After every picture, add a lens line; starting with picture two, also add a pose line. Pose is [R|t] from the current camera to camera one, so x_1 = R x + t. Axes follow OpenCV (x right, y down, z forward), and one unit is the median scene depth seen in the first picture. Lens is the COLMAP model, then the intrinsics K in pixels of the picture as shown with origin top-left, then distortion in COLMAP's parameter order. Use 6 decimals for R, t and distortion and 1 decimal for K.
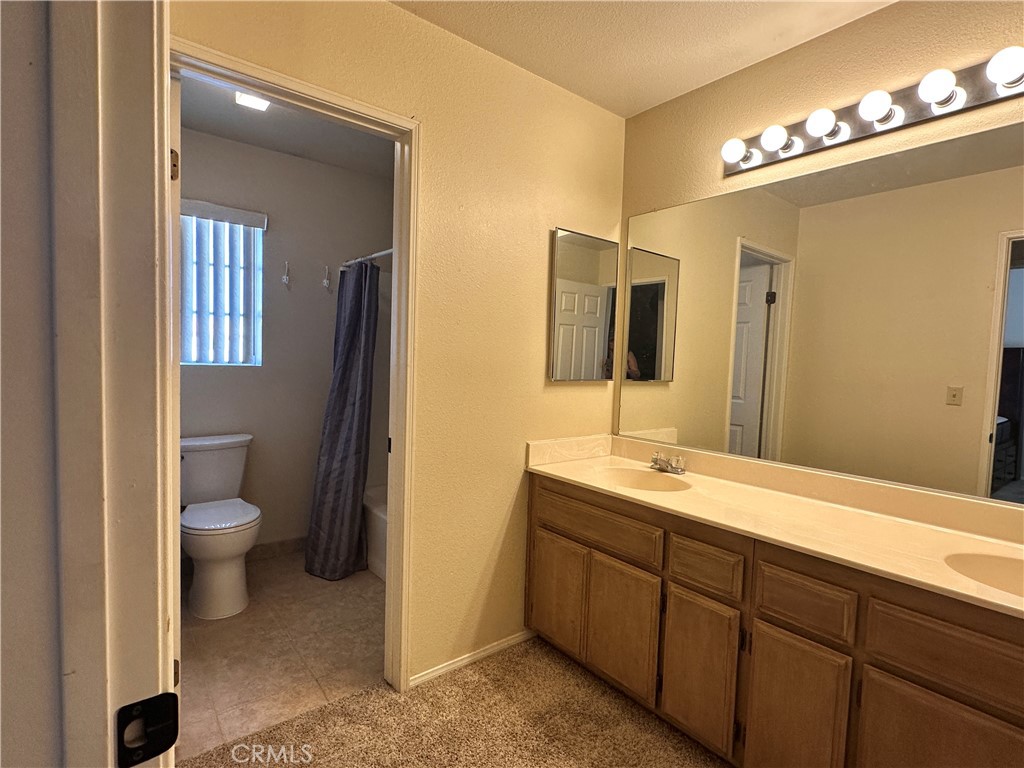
lens RADIAL K [[504.7, 0, 513.7], [0, 504.7, 386.3], [0, 0, 1]] dist [-0.013363, 0.000468]
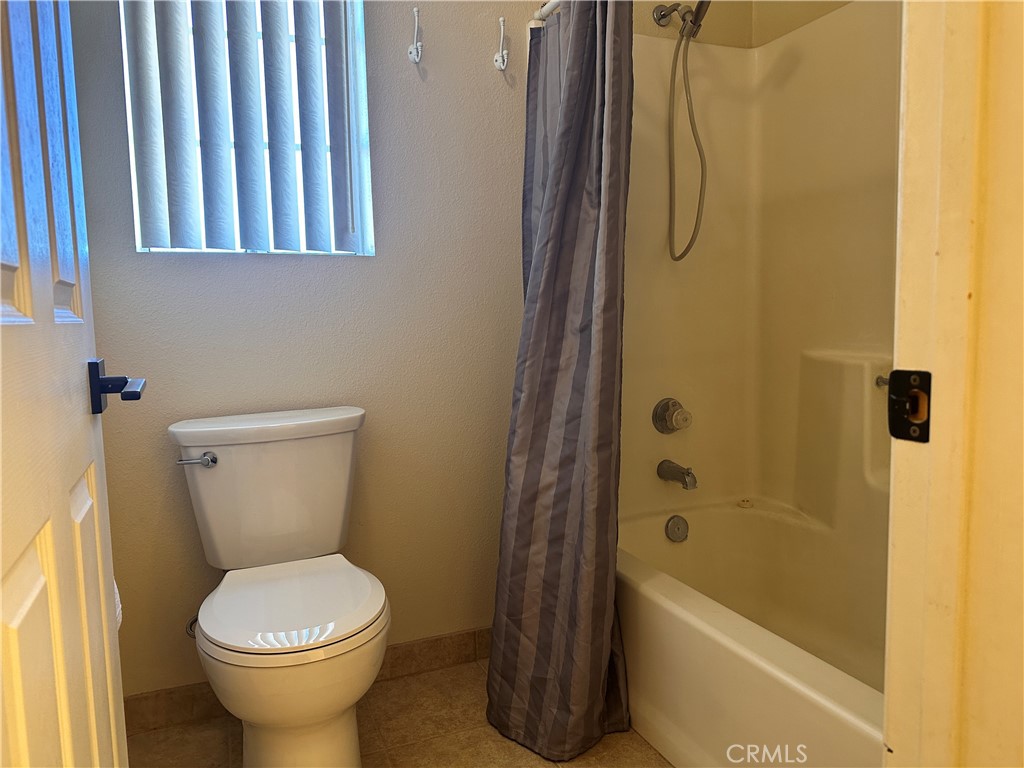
lens RADIAL K [[715.1, 0, 512.0], [0, 715.1, 383.4], [0, 0, 1]] dist [0.058134, -0.000506]
pose [[0.958707, -0.024557, -0.283335, -0.213346], [0.038660, 0.998270, 0.044294, 0.052536], [0.281757, -0.053419, 0.957998, 0.429802]]
